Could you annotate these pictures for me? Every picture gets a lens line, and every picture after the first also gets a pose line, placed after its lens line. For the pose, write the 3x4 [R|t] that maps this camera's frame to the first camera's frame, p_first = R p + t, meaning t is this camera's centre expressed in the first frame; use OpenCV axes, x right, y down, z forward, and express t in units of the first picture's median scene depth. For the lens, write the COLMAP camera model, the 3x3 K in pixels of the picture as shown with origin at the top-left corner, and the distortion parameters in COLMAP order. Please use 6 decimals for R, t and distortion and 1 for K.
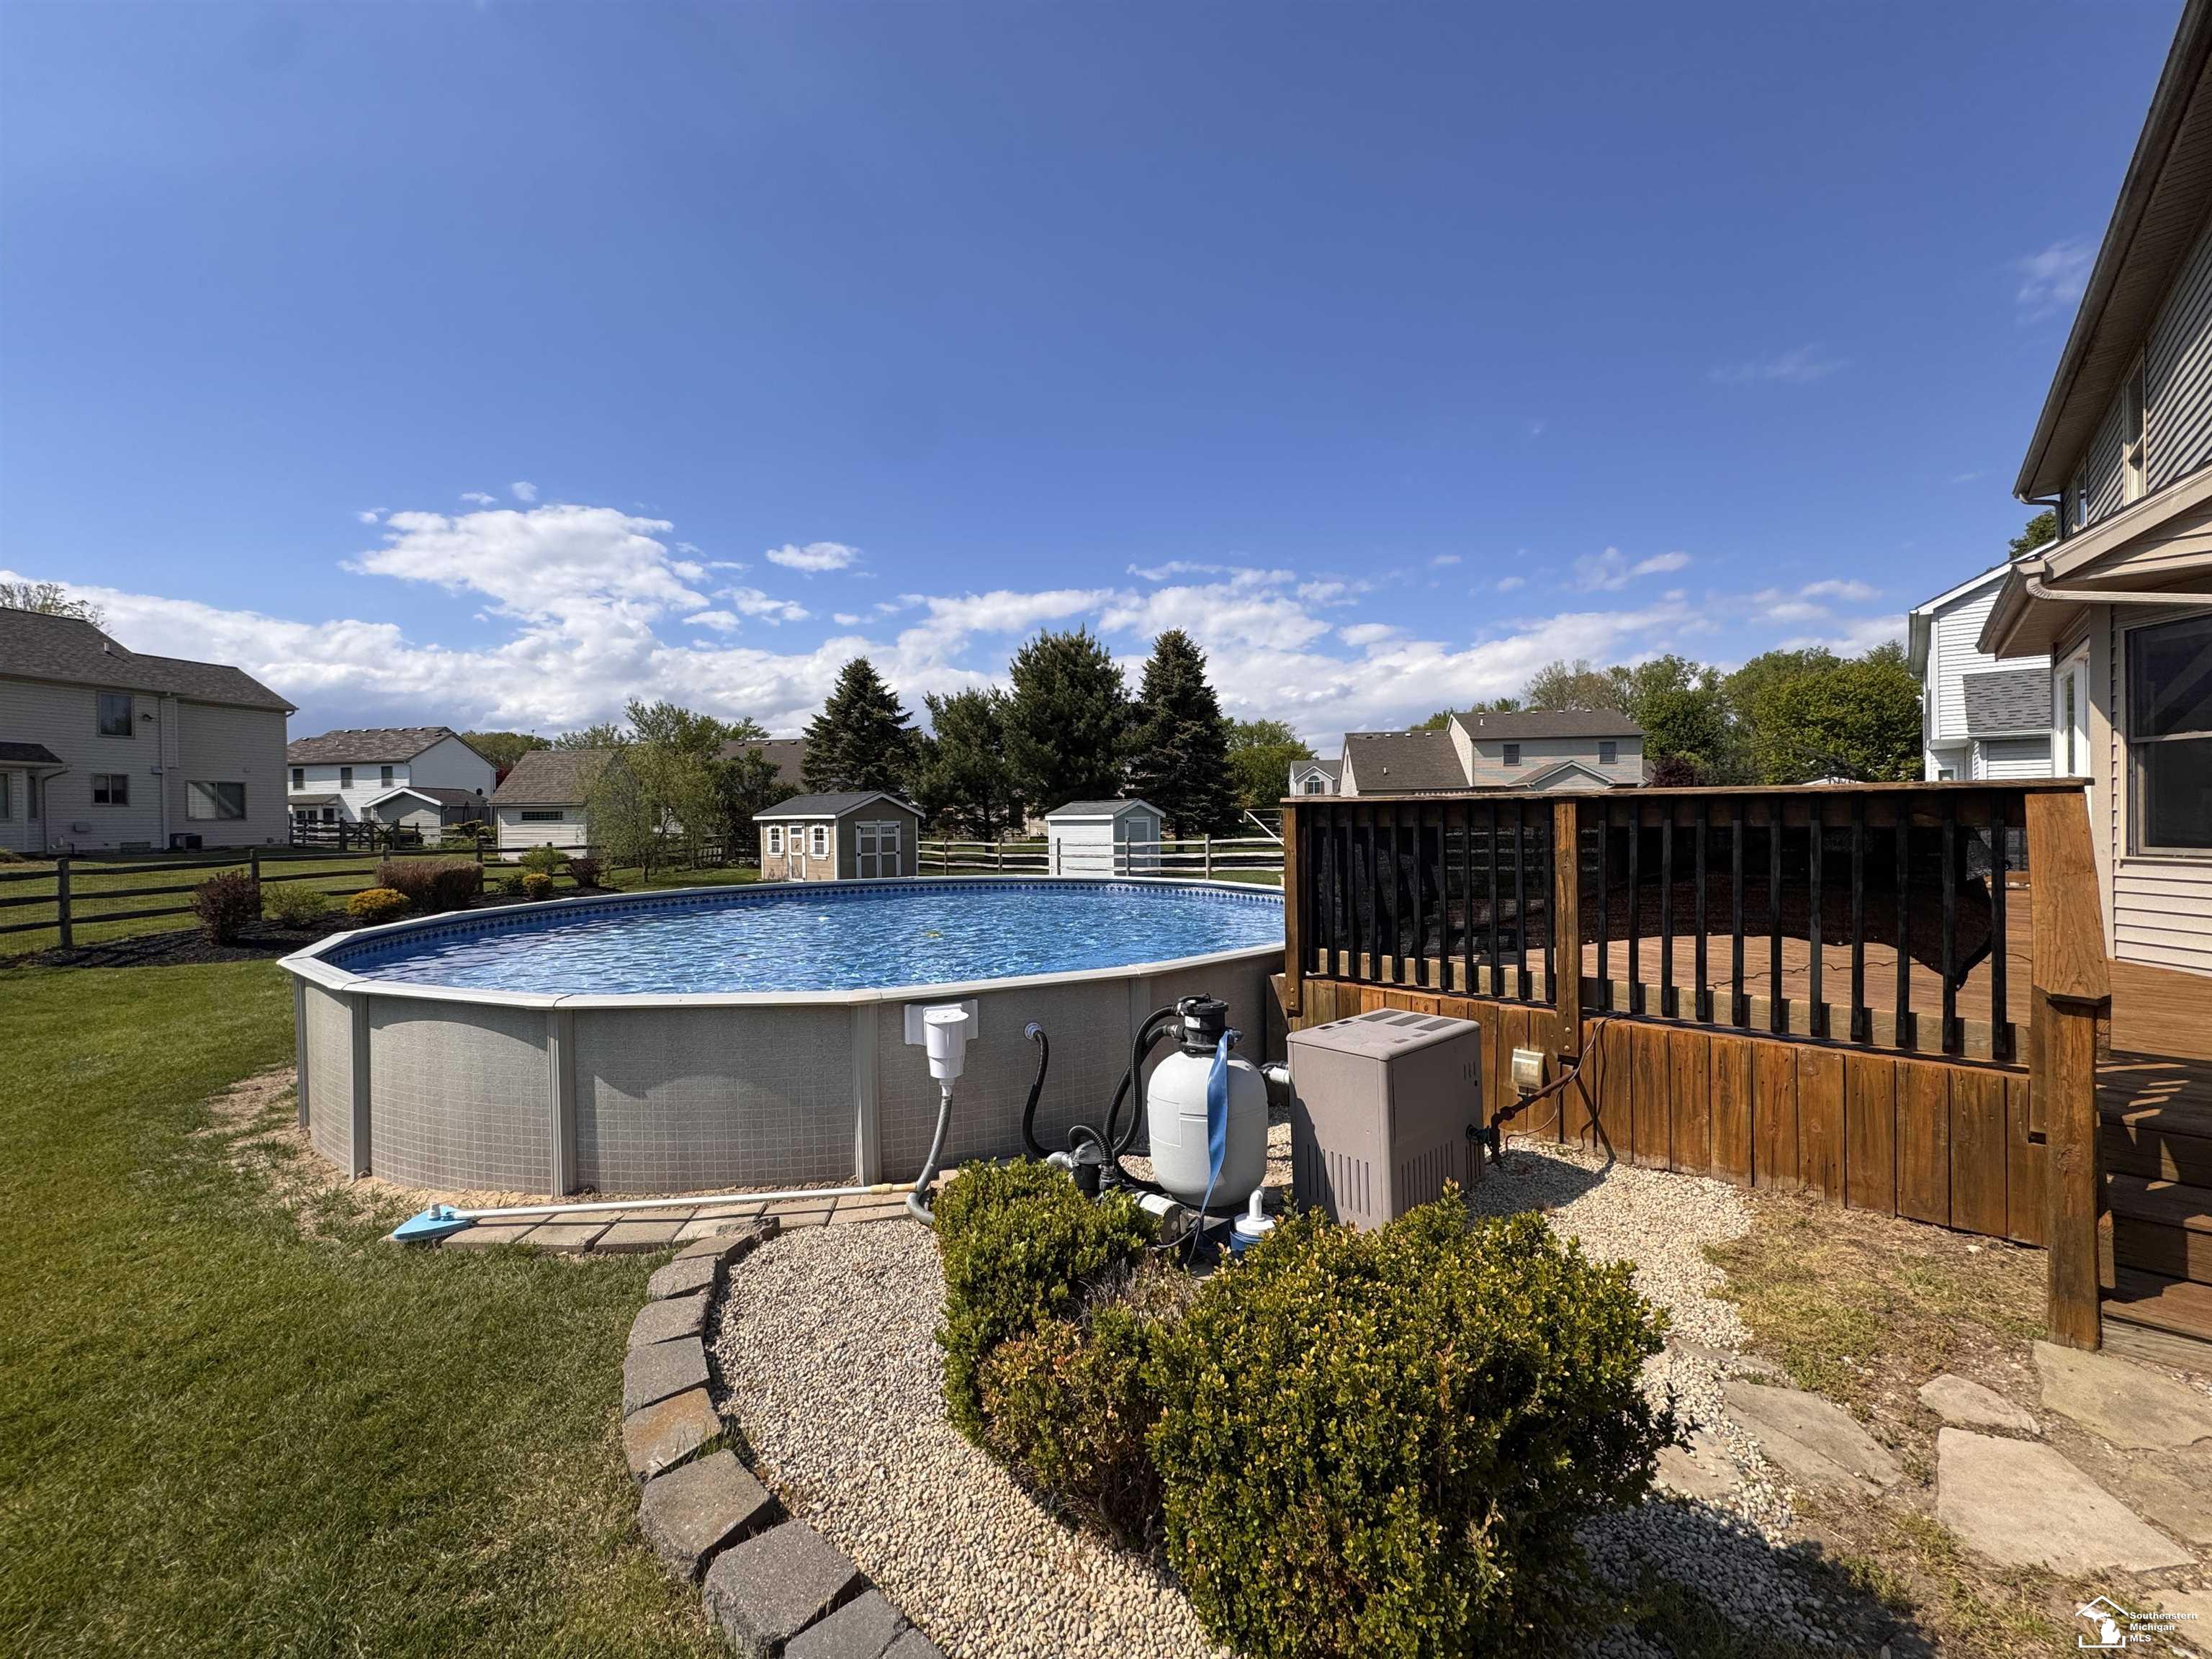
lens RADIAL K [[873.9, 0, 1113.7], [0, 873.9, 835.8], [0, 0, 1]] dist [-0.004589, -0.000076]
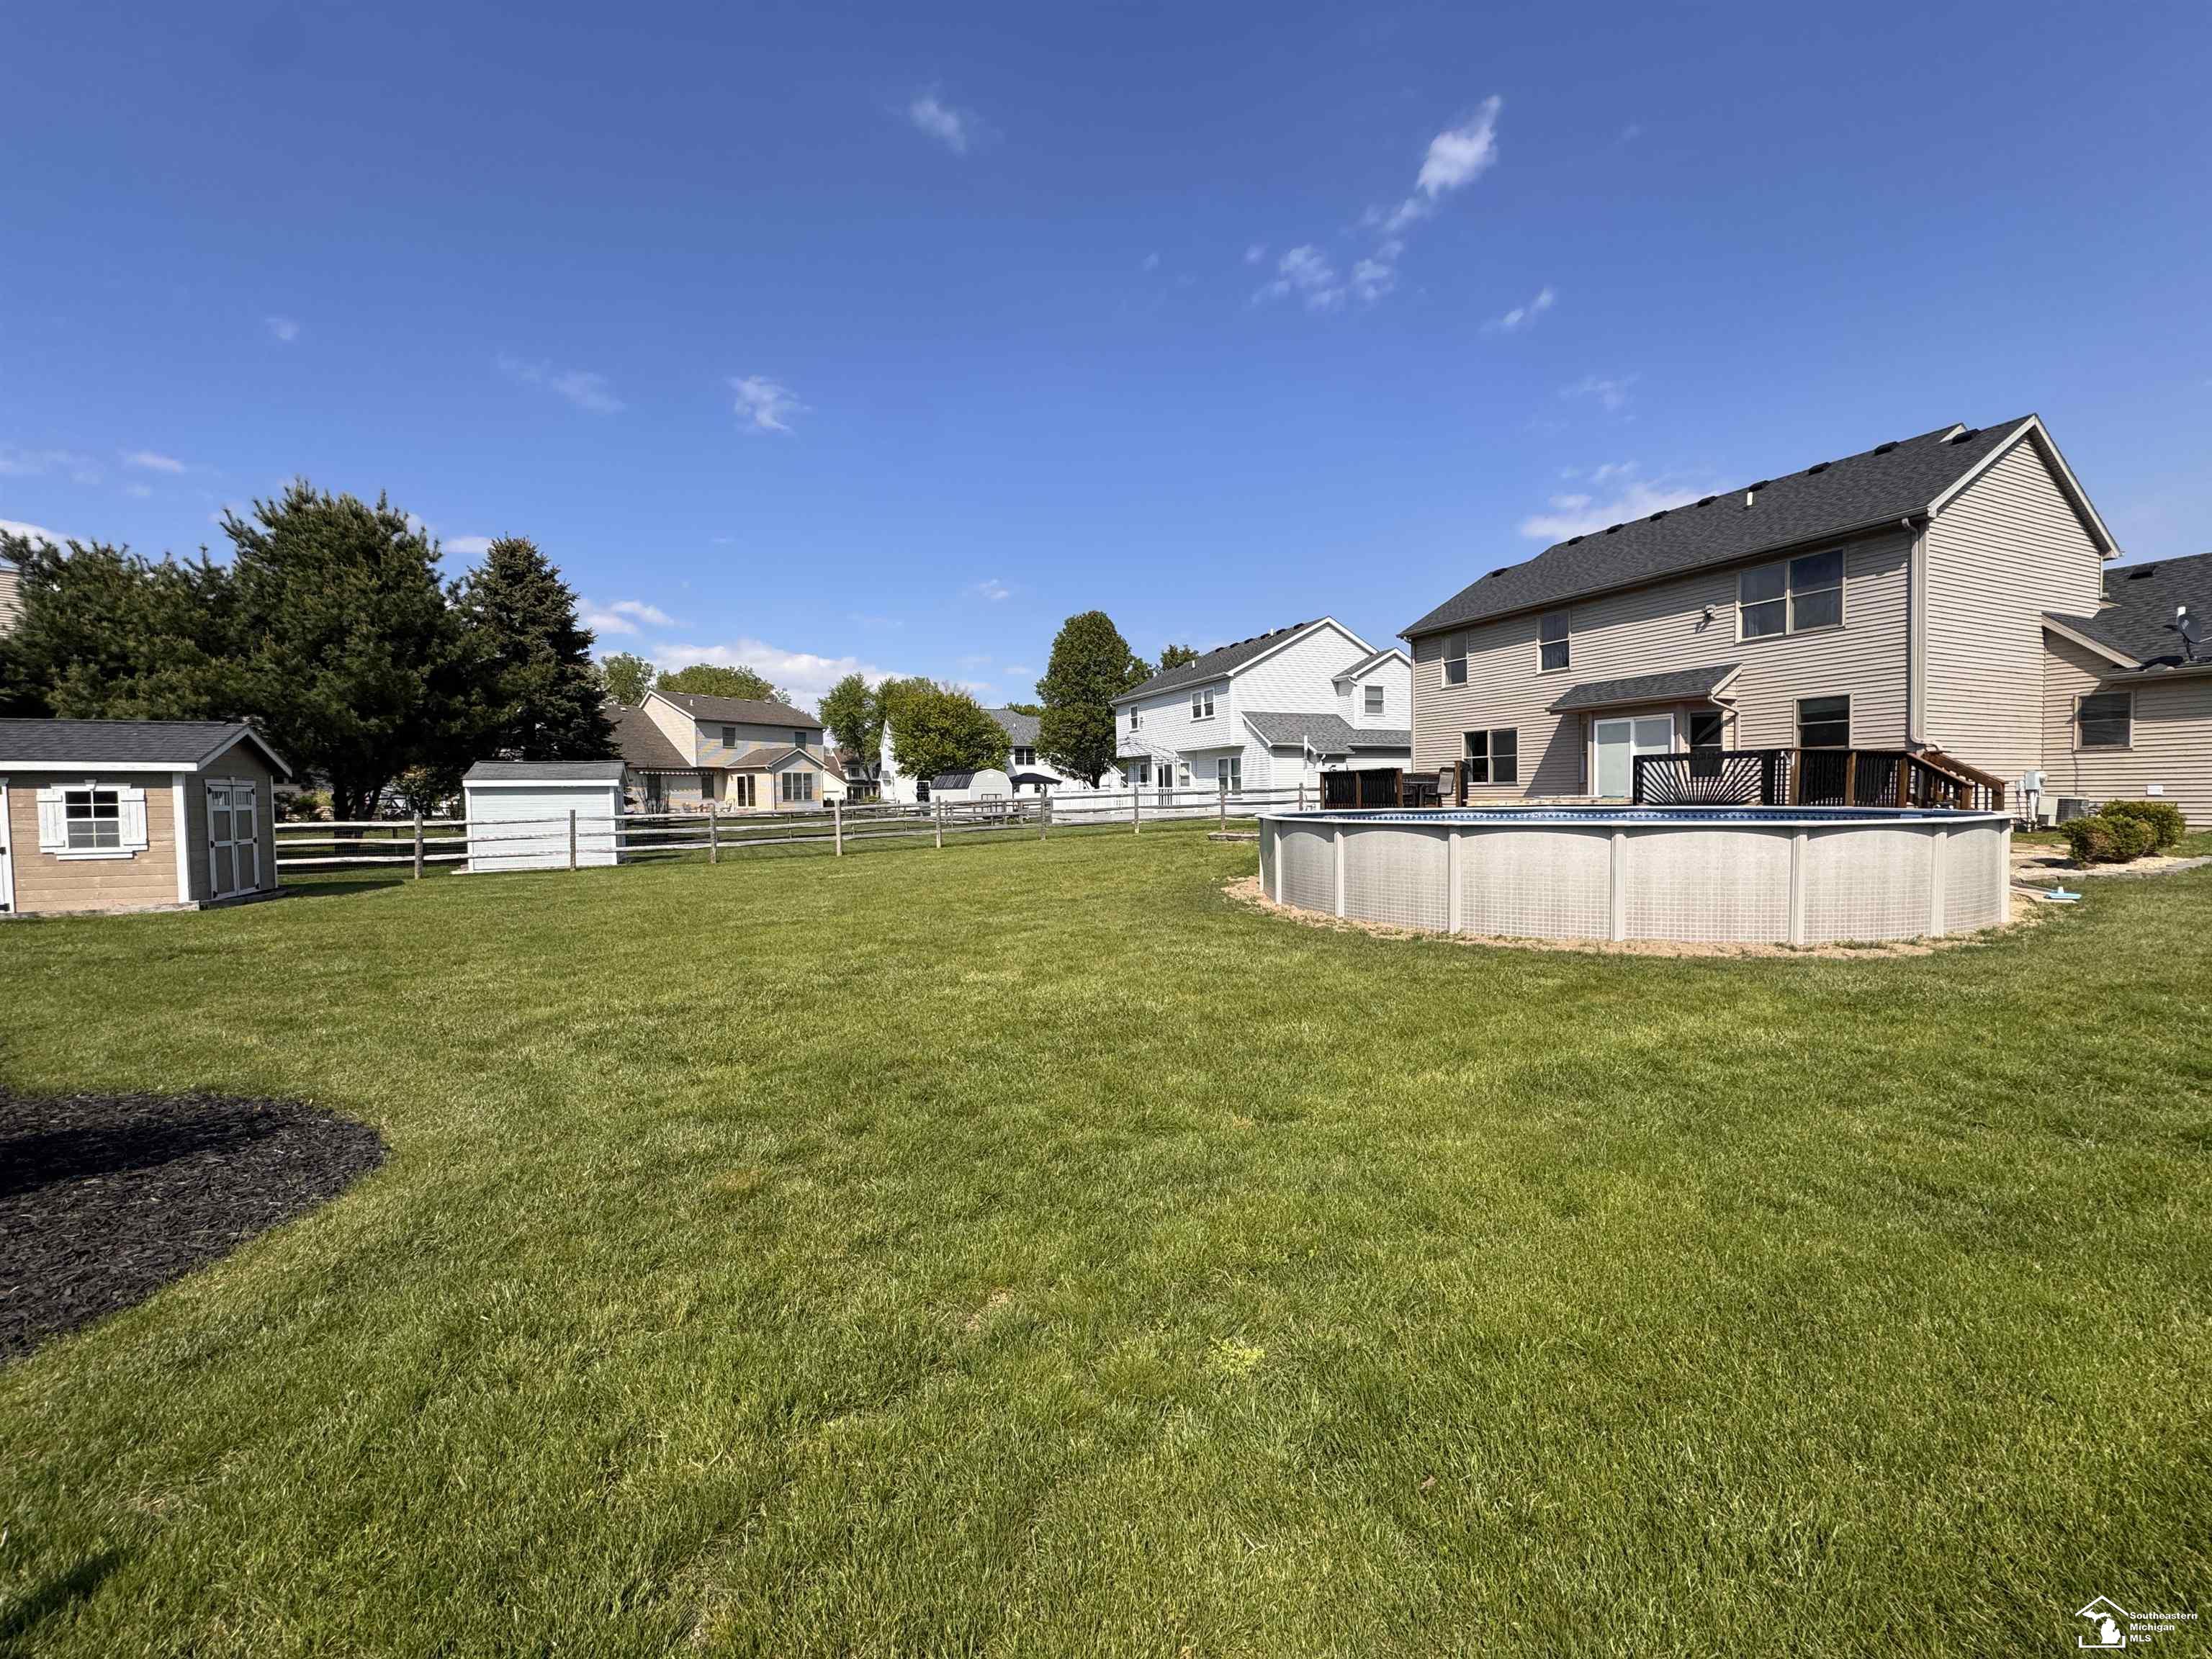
lens RADIAL K [[873.9, 0, 1113.7], [0, 873.9, 835.8], [0, 0, 1]] dist [-0.004589, -0.000076]
pose [[0.386214, -0.030072, 0.921919, -0.439006], [0.023767, 0.999461, 0.022645, 0.013926], [-0.922103, 0.013165, 0.386721, 0.254836]]
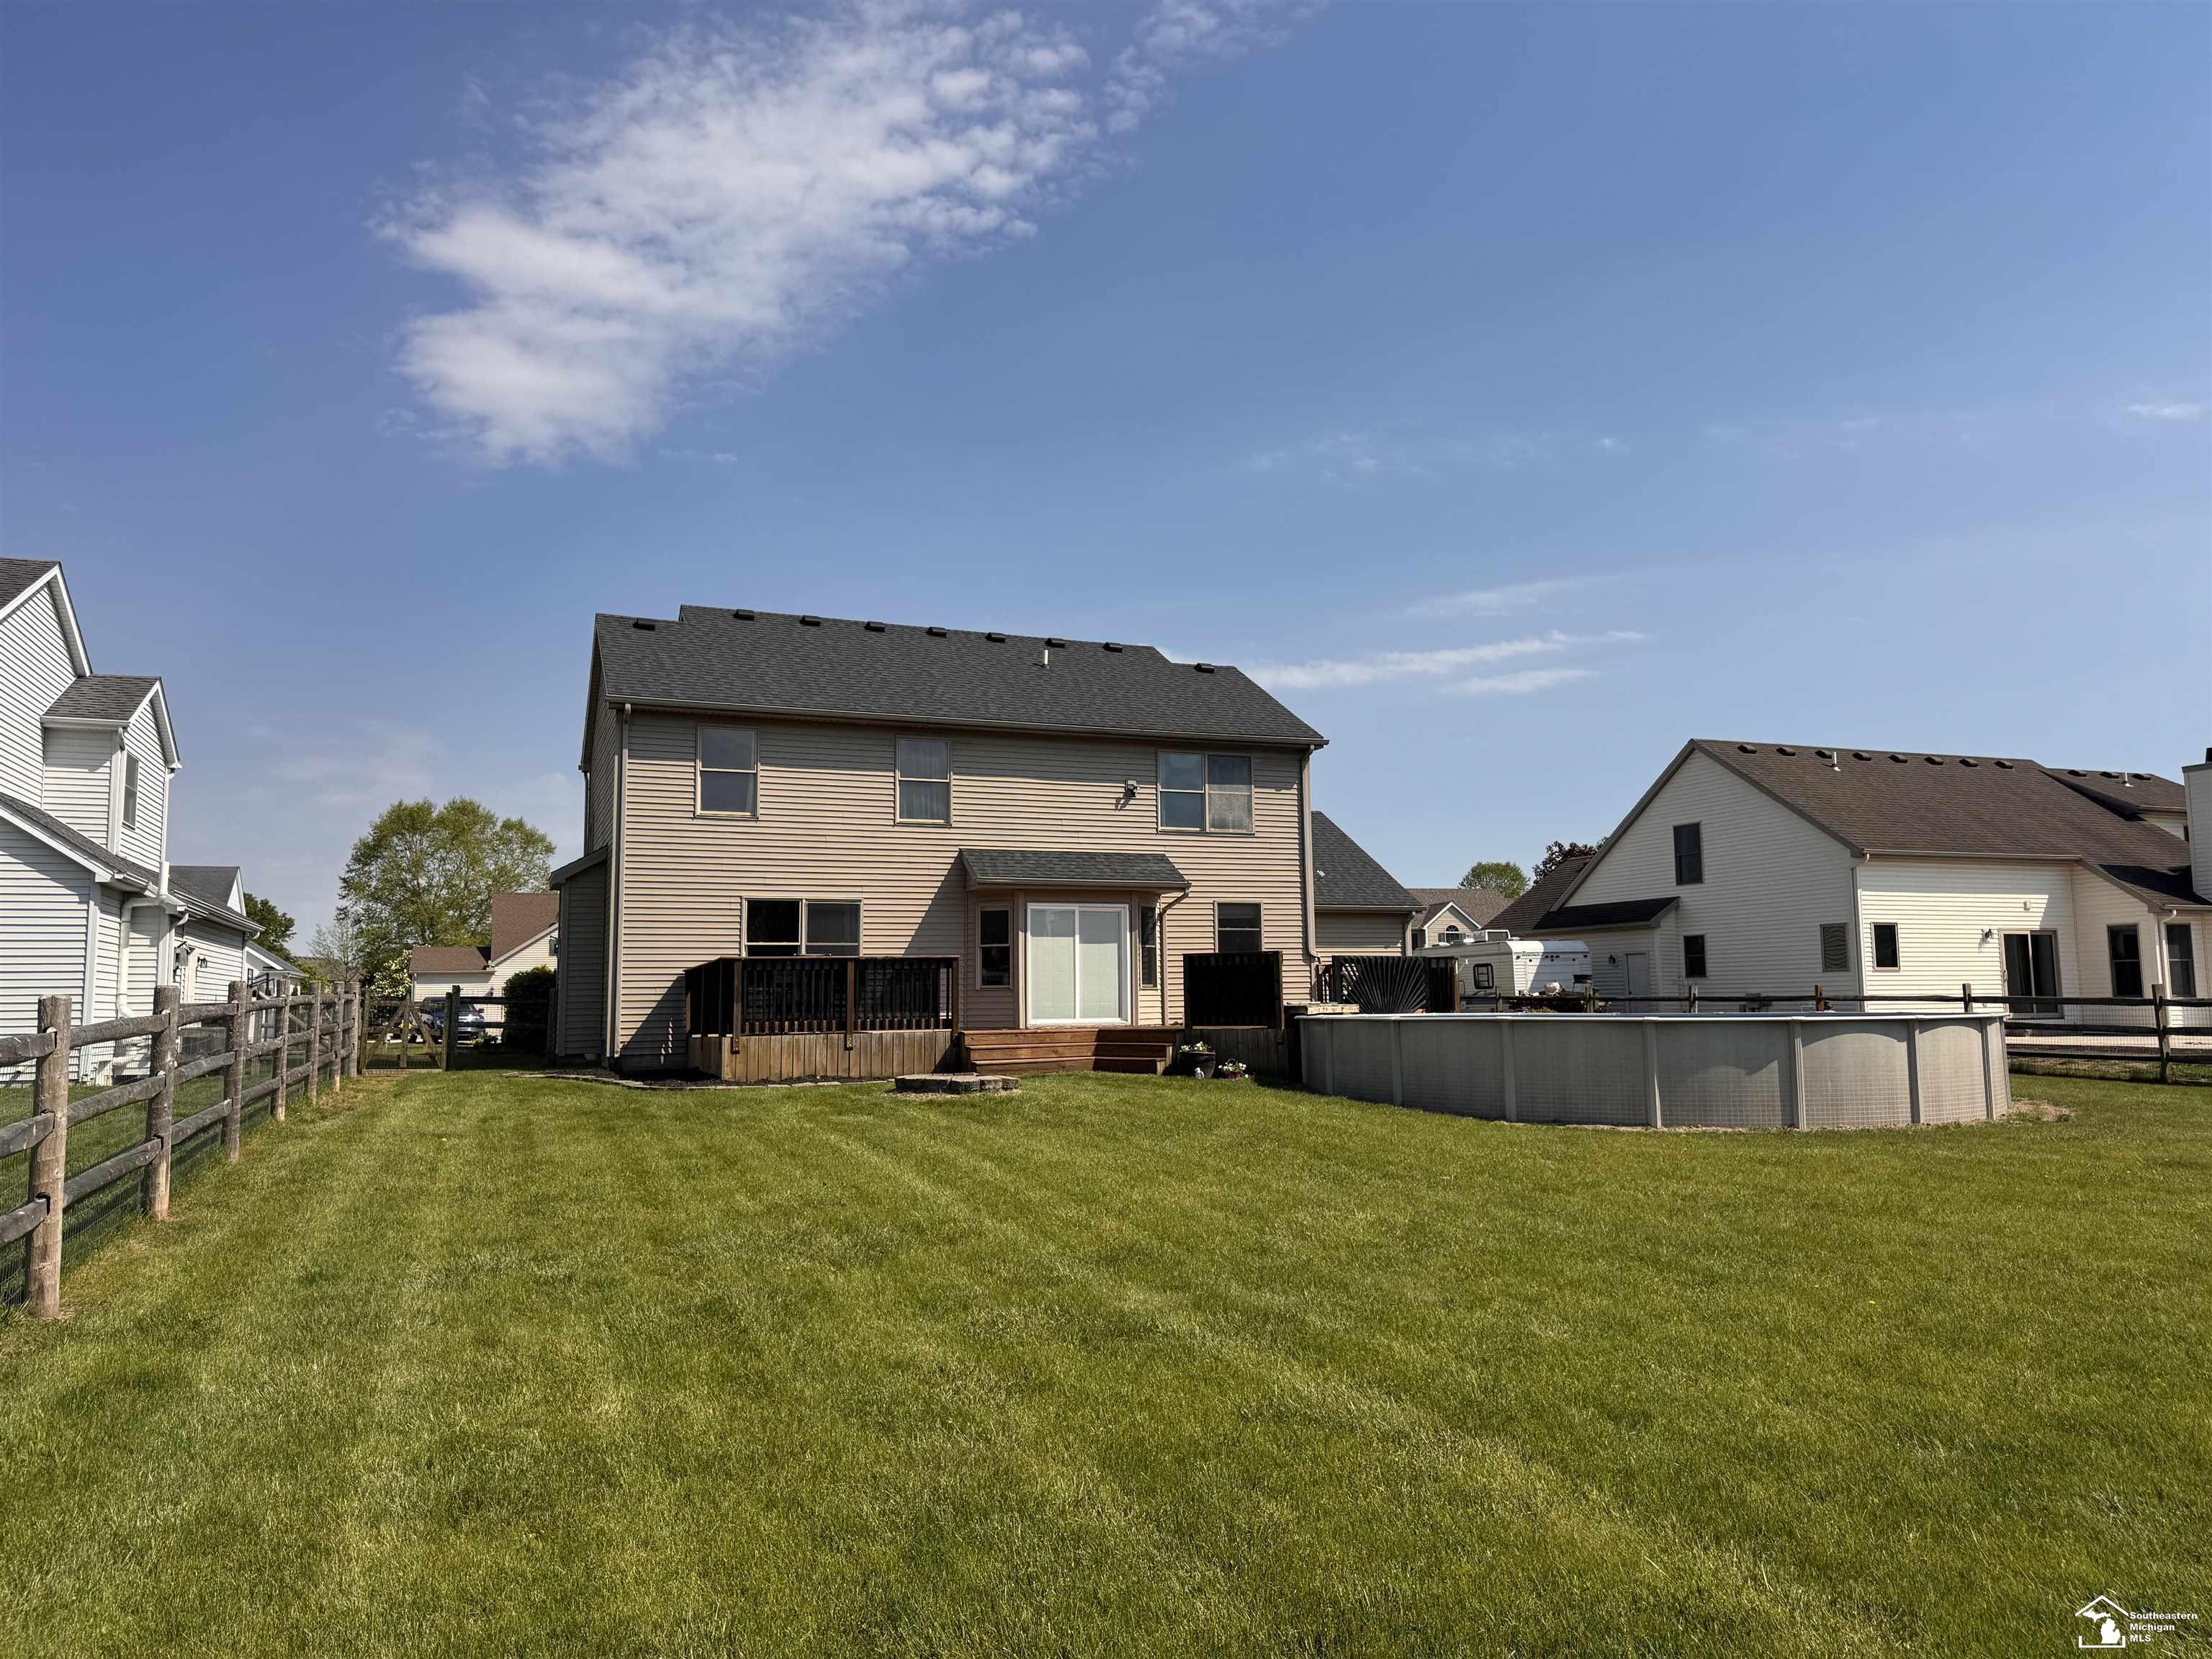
lens RADIAL K [[1521.9, 0, 1142.2], [0, 1521.9, 823.9], [0, 0, 1]] dist [0.086808, 0.000415]
pose [[-0.907783, 0.072547, 0.413119, -0.138821], [0.032424, 0.994119, -0.103327, -0.002001], [-0.418186, -0.080403, -0.904796, 0.811984]]
